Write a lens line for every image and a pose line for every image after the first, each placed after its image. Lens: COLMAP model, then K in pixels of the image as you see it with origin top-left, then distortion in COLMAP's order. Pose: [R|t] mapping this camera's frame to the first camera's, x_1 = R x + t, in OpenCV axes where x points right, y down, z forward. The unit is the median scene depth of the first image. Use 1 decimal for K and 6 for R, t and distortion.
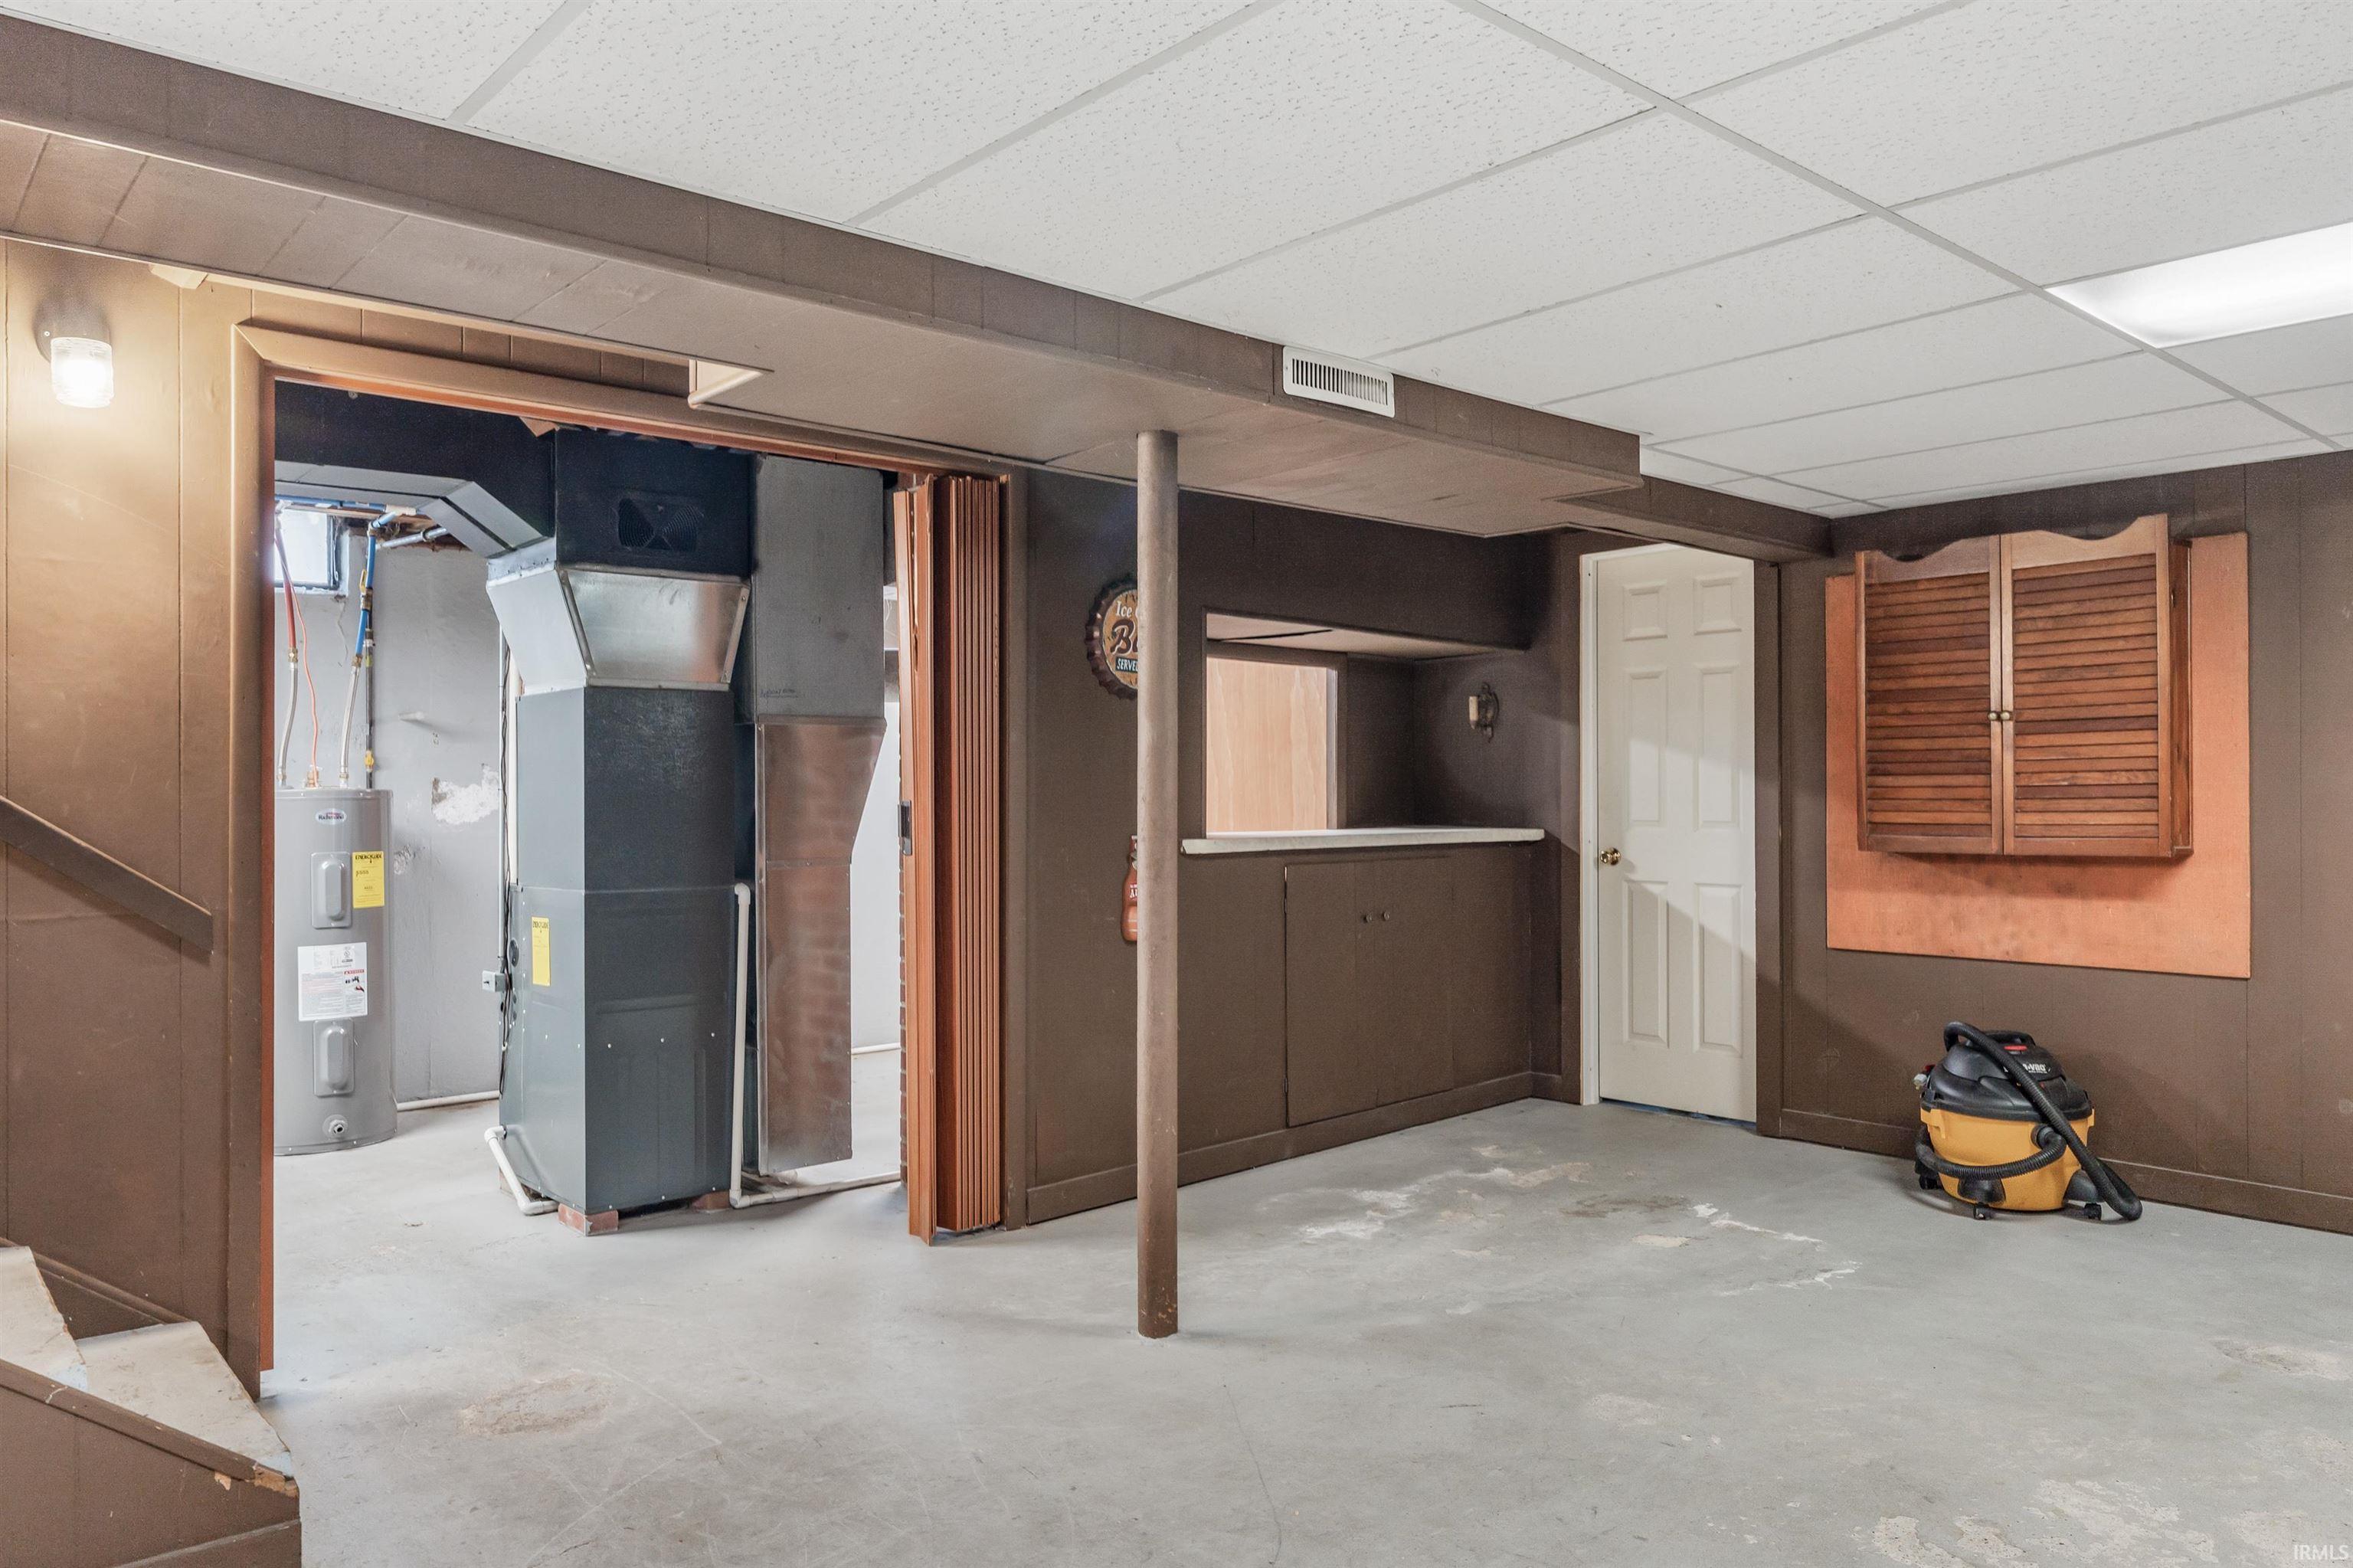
lens RADIAL K [[1575.0, 0, 1177.7], [0, 1575.0, 788.9], [0, 0, 1]] dist [-0.002121, 0.001762]
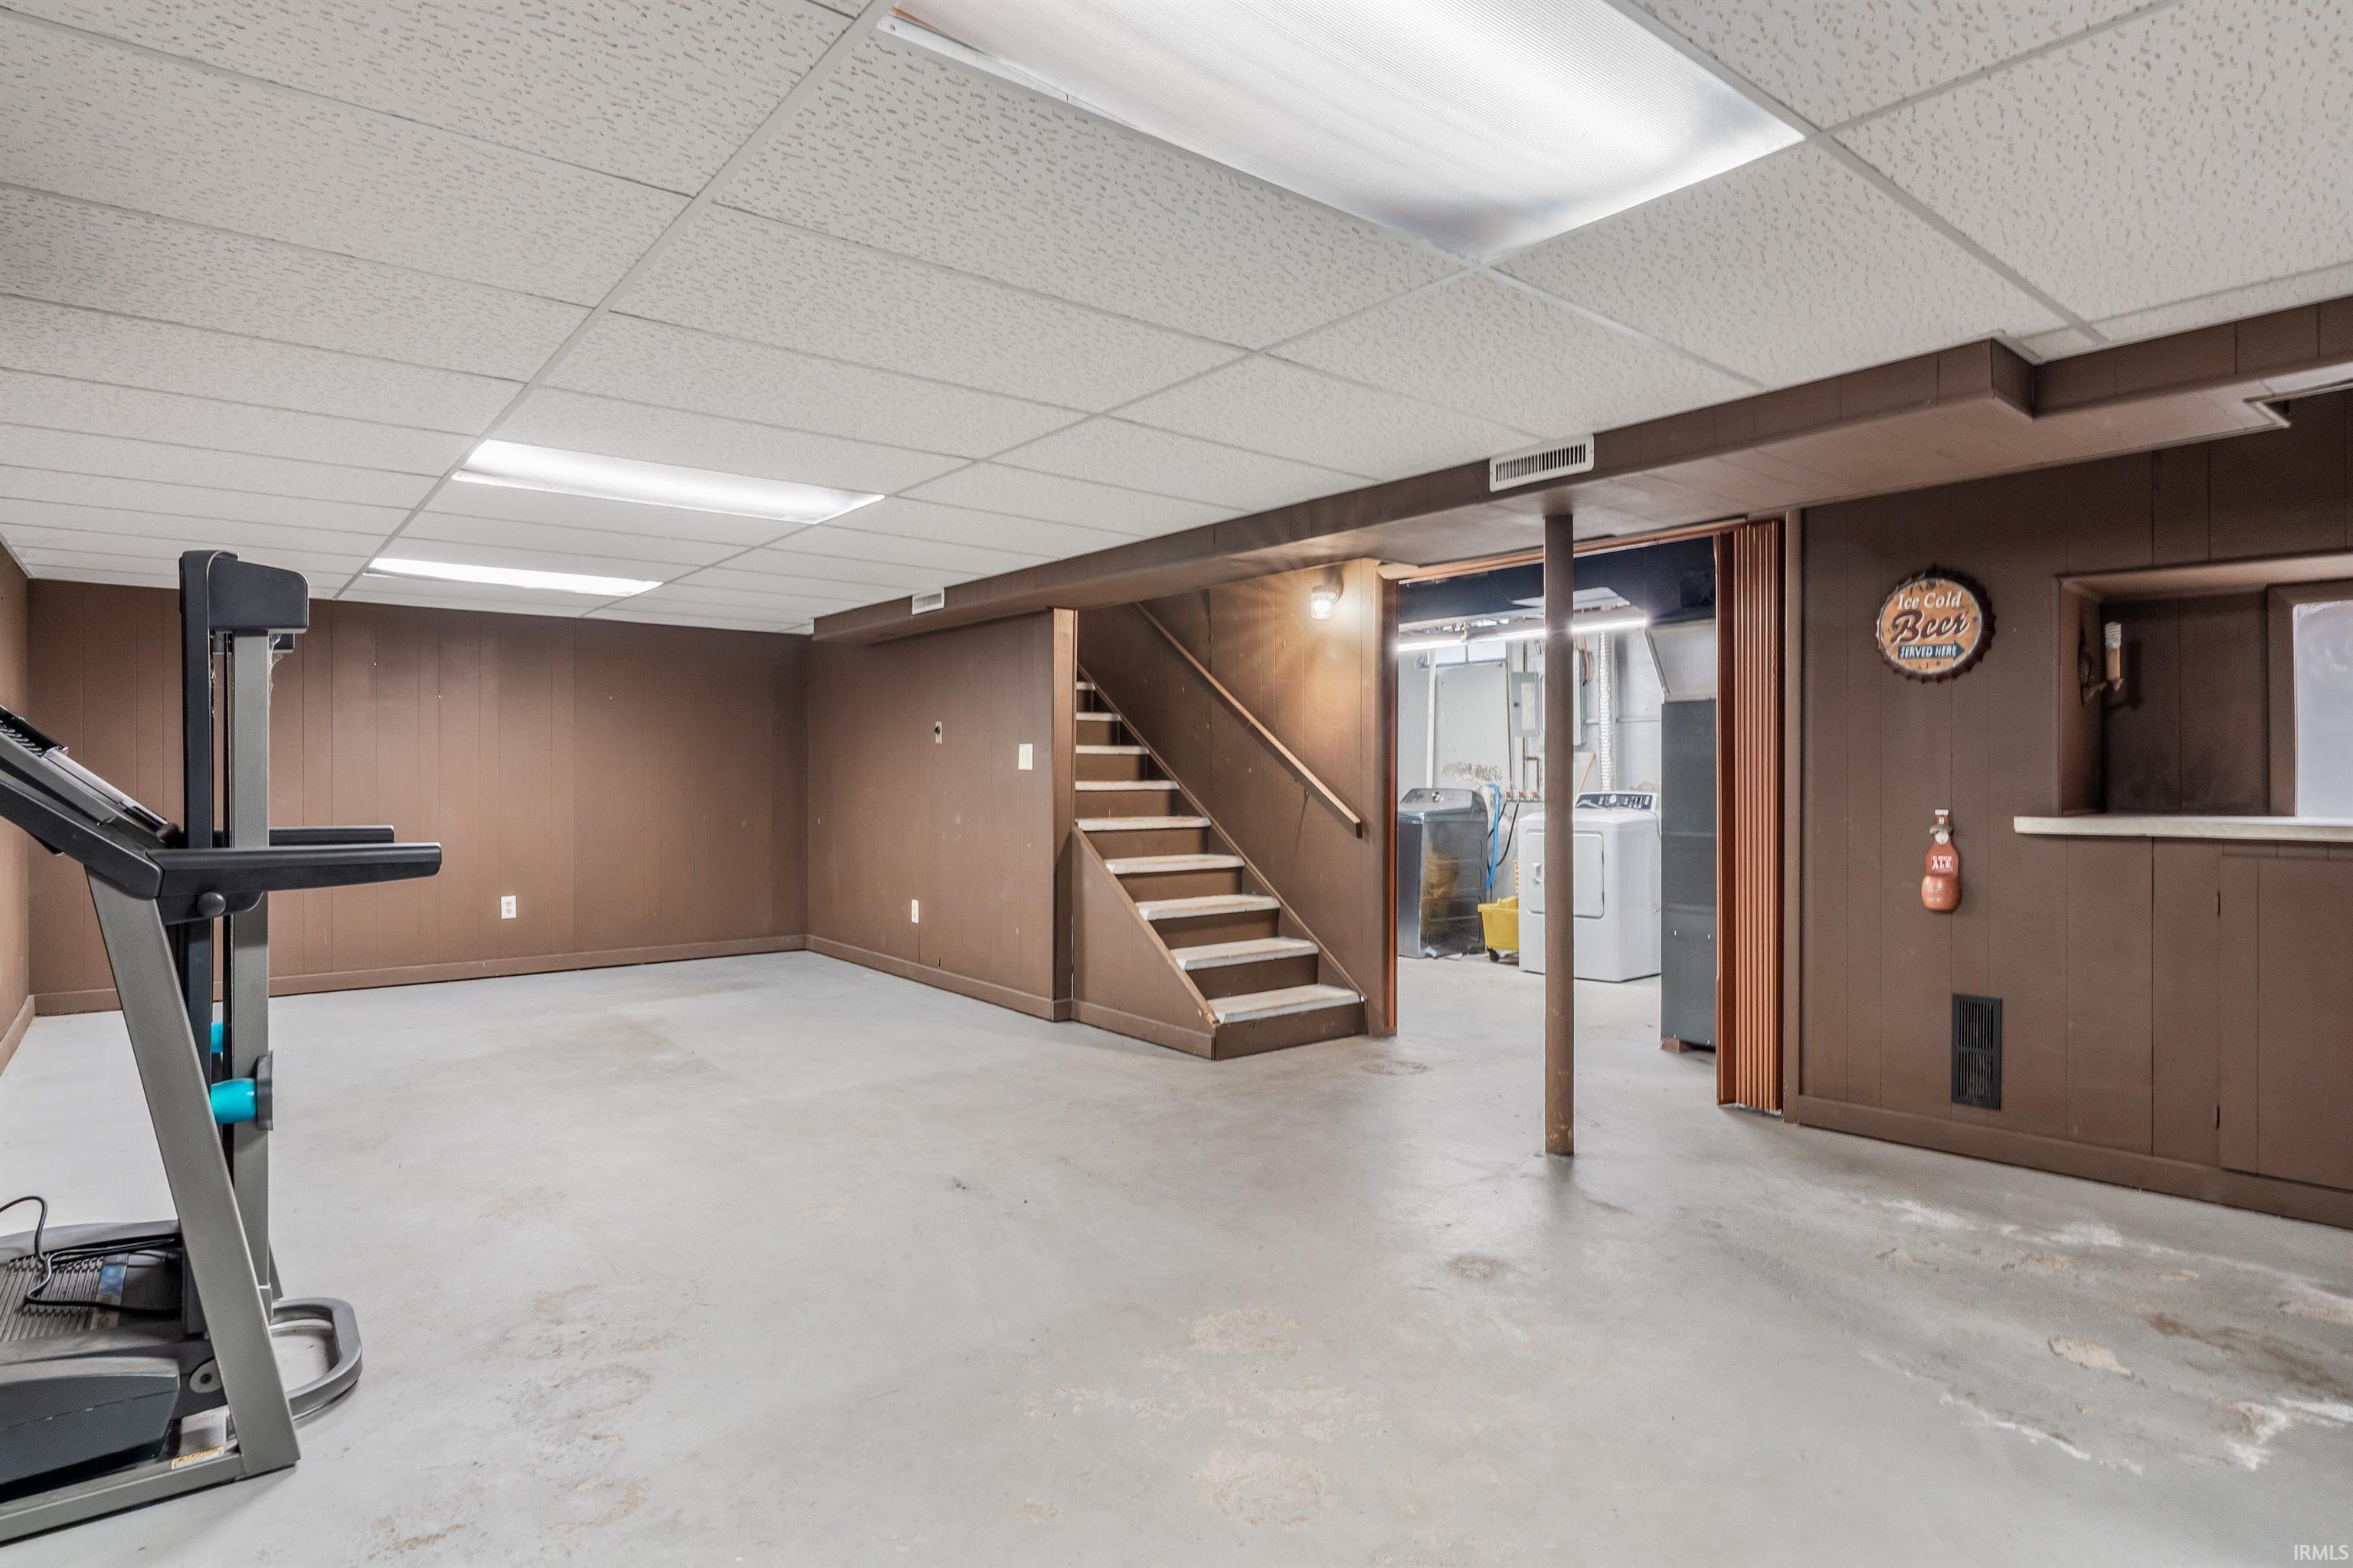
lens RADIAL K [[1247.6, 0, 1175.7], [0, 1247.6, 774.8], [0, 0, 1]] dist [-0.019917, 0.002903]
pose [[-0.035672, 0.006433, -0.999343, 0.891997], [0.006154, 0.999962, 0.006217, -0.002966], [0.999345, -0.005928, -0.035710, 0.558654]]
